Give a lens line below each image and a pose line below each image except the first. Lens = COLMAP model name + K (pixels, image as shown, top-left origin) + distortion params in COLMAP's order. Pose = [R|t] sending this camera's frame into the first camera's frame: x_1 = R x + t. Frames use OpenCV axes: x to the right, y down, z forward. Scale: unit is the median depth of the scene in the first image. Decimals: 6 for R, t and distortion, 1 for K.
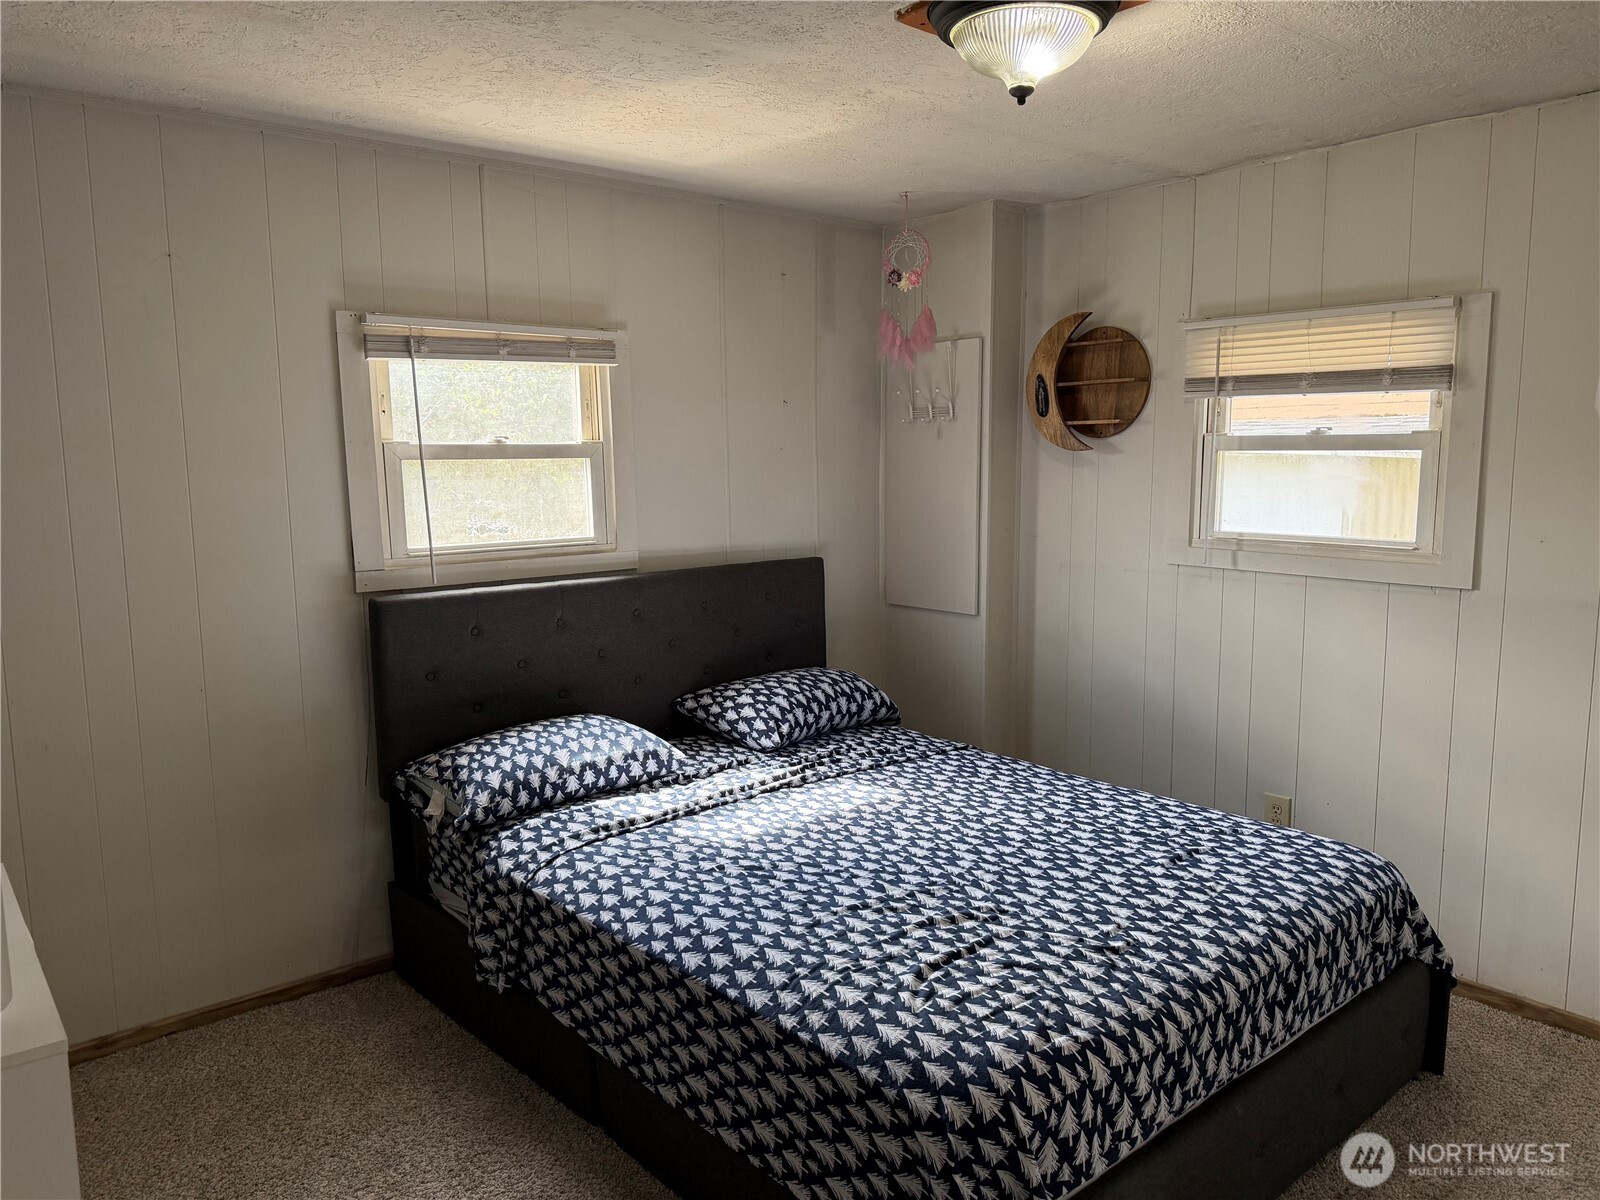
lens RADIAL K [[1123.6, 0, 800.0], [0, 1123.6, 600.0], [0, 0, 1]] dist [0.002285, -0.009499]
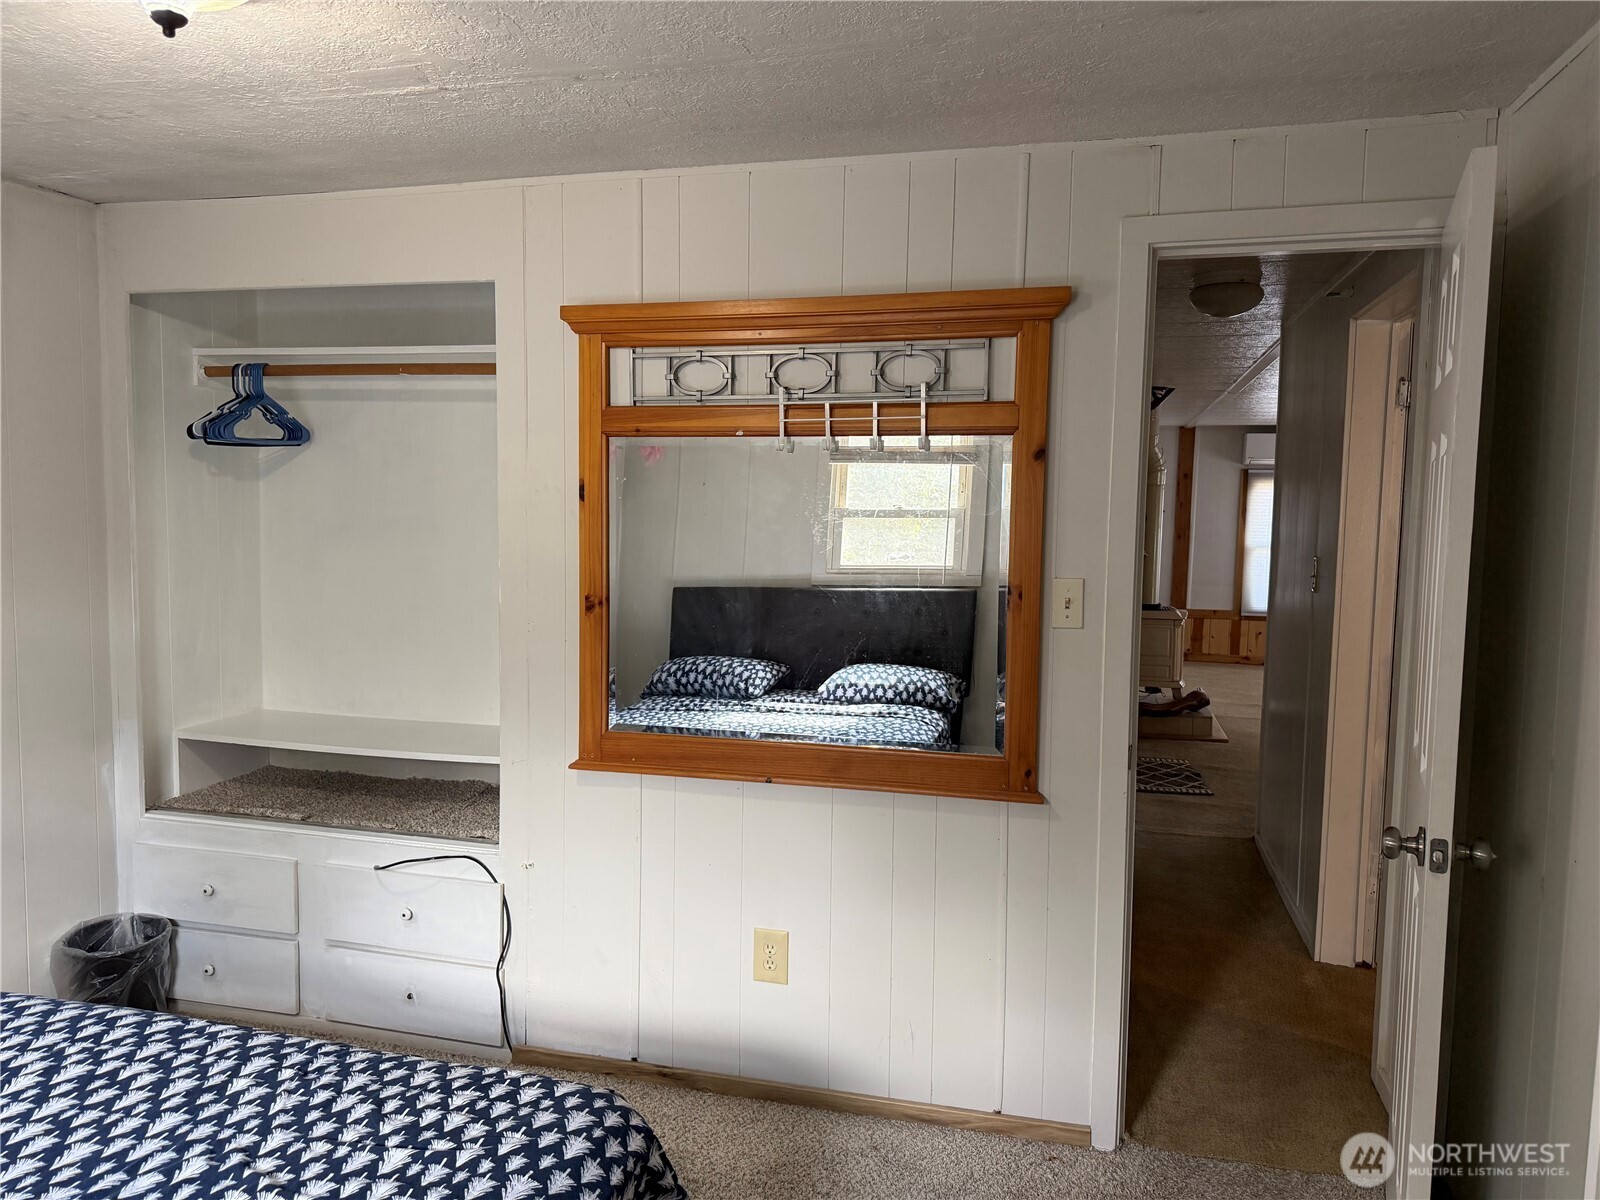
lens RADIAL K [[1123.6, 0, 800.0], [0, 1123.6, 600.0], [0, 0, 1]] dist [0.002285, -0.009499]
pose [[-0.568988, -0.073218, 0.819080, -0.592356], [0.103483, 0.981736, 0.159644, -0.142455], [-0.815809, 0.175596, -0.551019, 1.025846]]
